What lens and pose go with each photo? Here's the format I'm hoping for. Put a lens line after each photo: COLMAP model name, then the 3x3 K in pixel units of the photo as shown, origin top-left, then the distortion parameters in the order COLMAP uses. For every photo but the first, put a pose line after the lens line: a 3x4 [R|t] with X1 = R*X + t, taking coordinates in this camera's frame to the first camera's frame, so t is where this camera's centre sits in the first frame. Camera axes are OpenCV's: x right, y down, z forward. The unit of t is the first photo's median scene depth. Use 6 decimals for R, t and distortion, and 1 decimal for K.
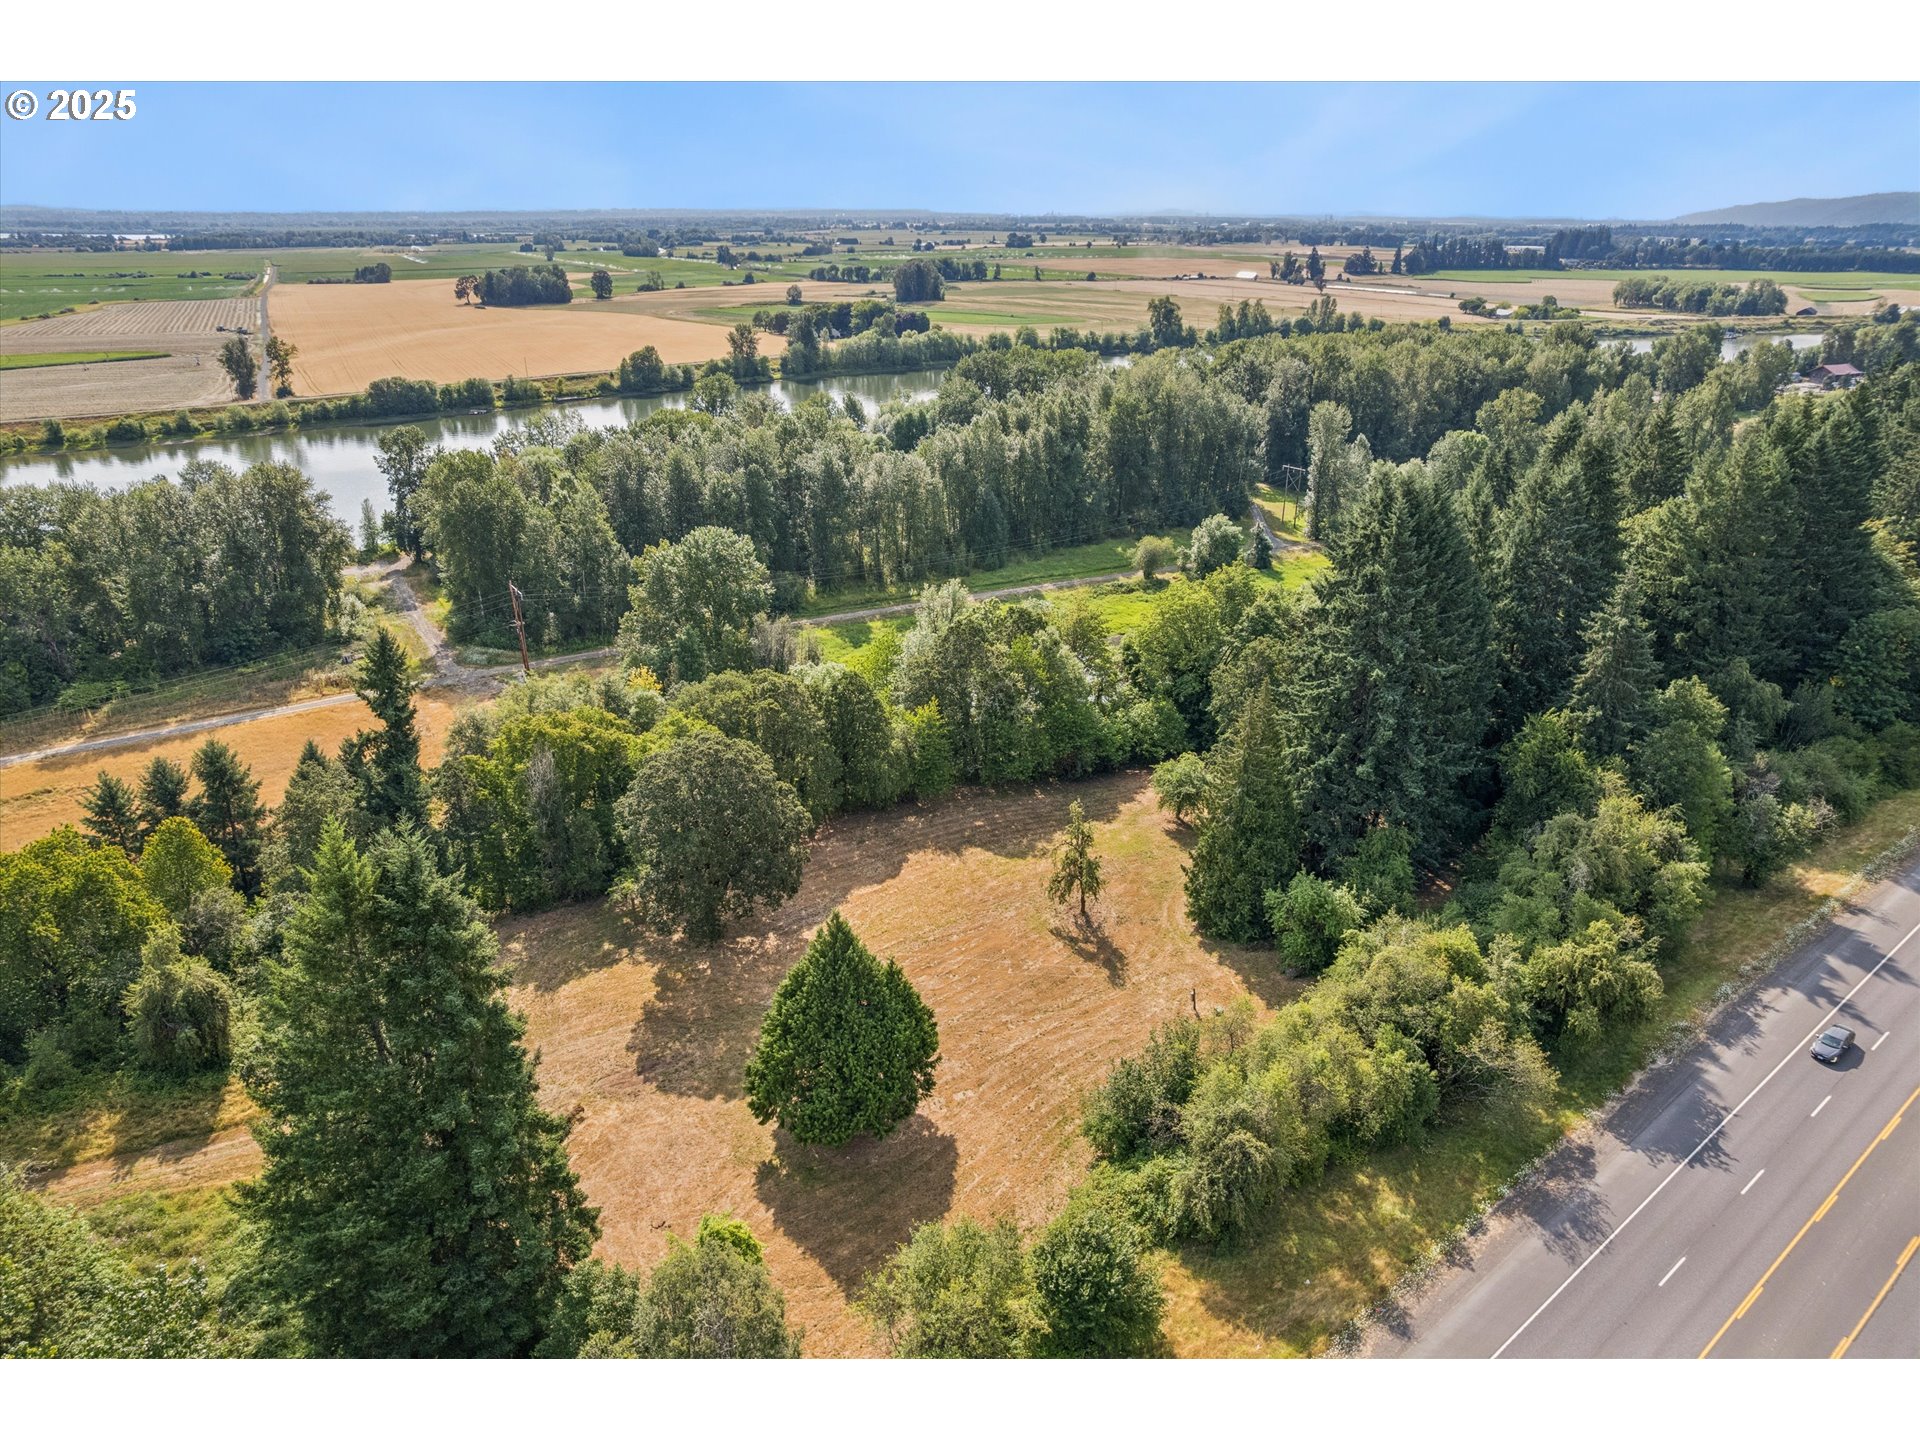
lens RADIAL K [[1228.1, 0, 950.9], [0, 1228.1, 715.7], [0, 0, 1]] dist [-0.080637, 0.074742]
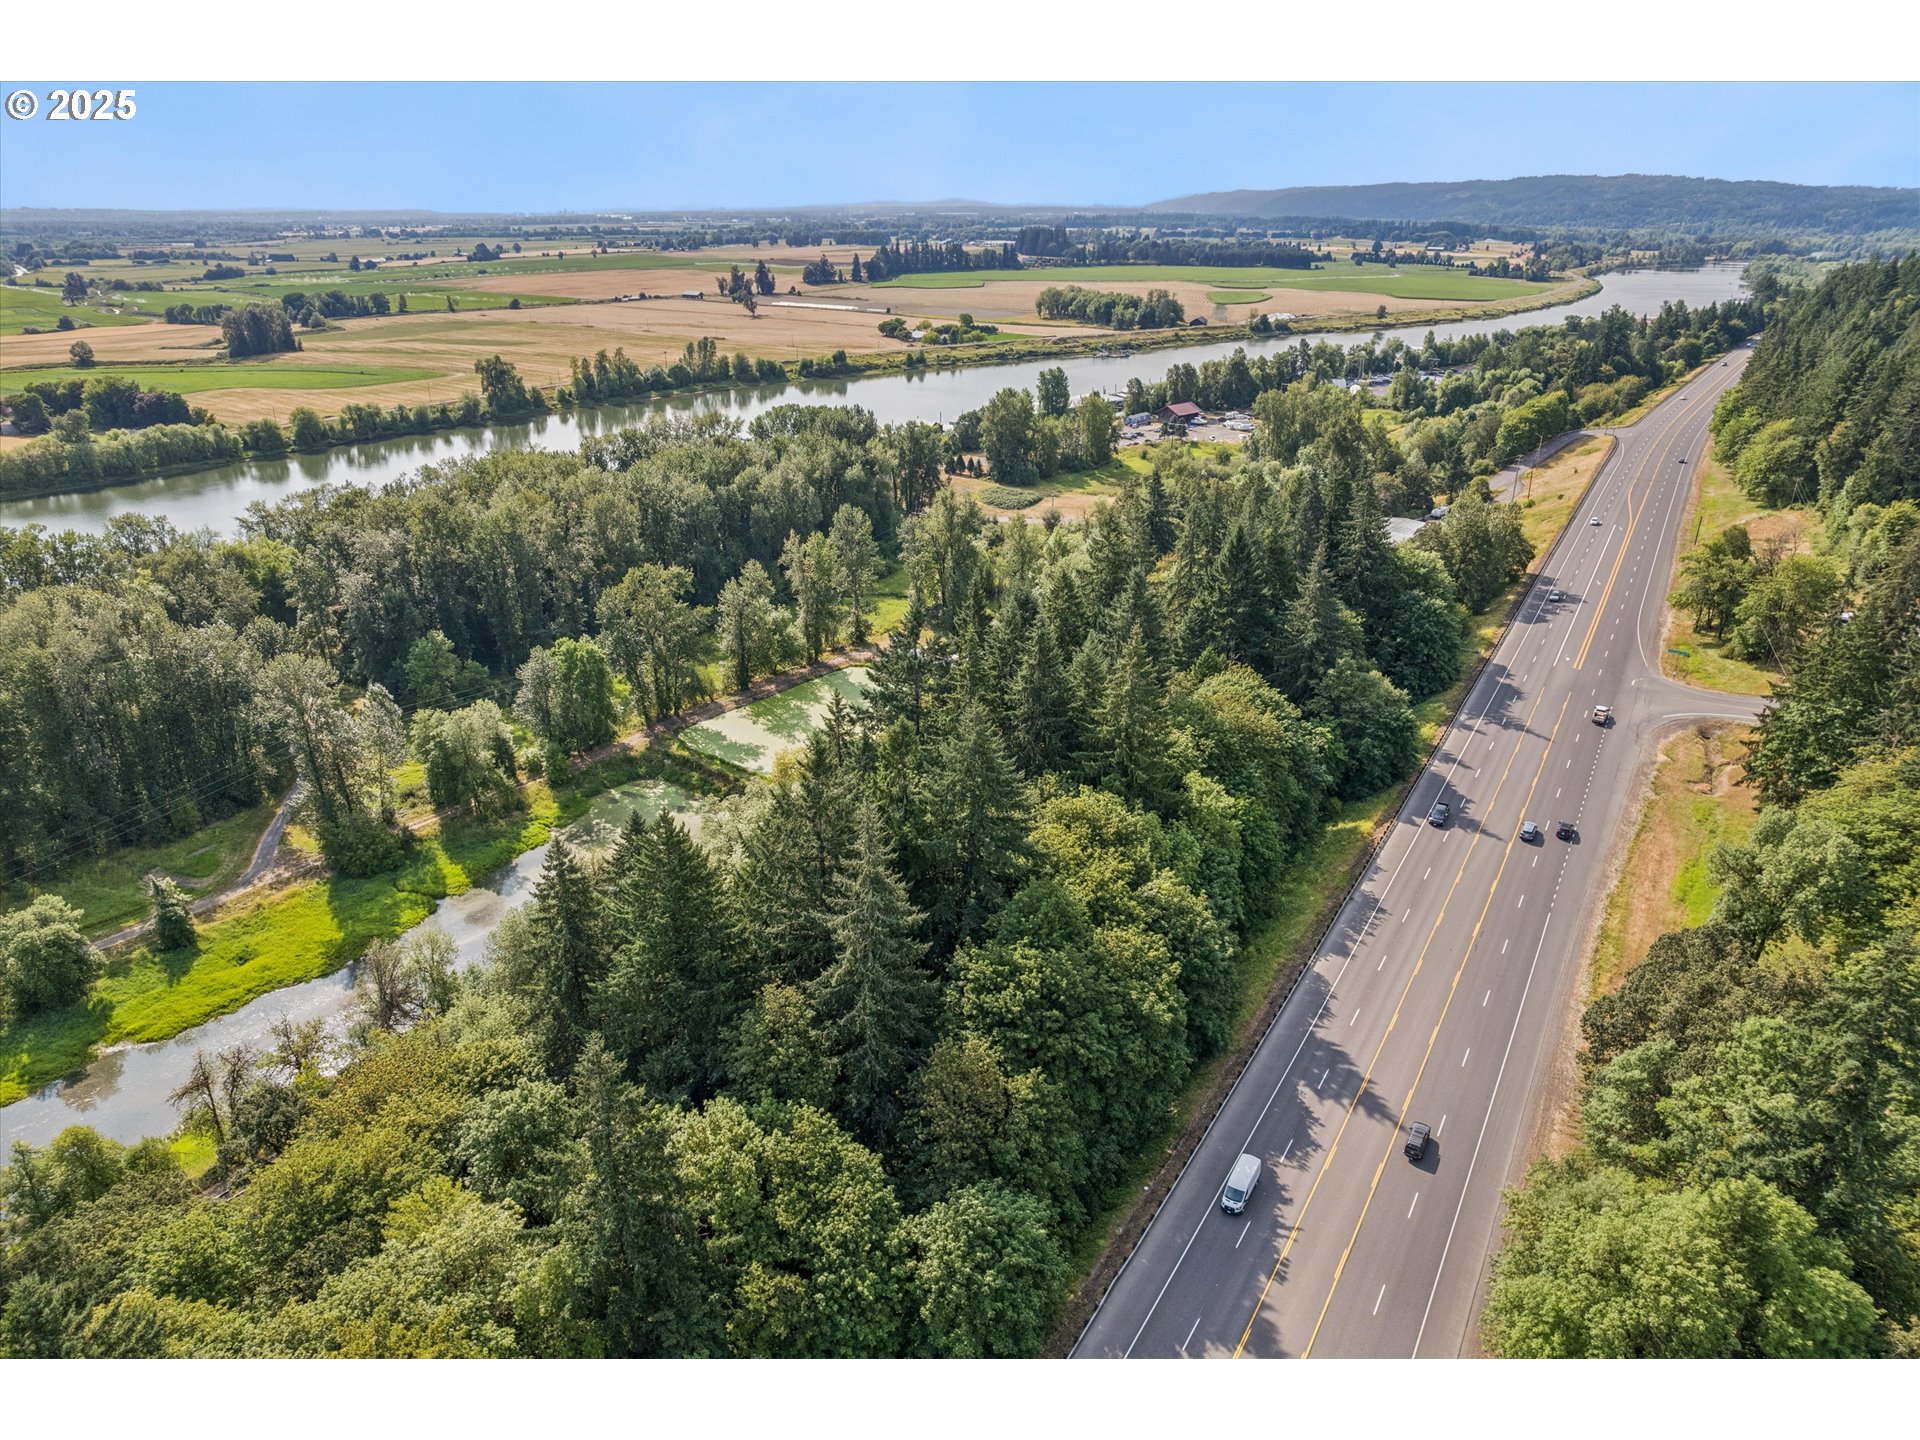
lens RADIAL K [[1228.1, 0, 950.9], [0, 1228.1, 715.7], [0, 0, 1]] dist [-0.080637, 0.074742]
pose [[0.937389, -0.139915, 0.318945, 0.122058], [0.138157, 0.990007, 0.028249, -0.054664], [-0.319710, 0.017584, 0.947352, 0.074187]]
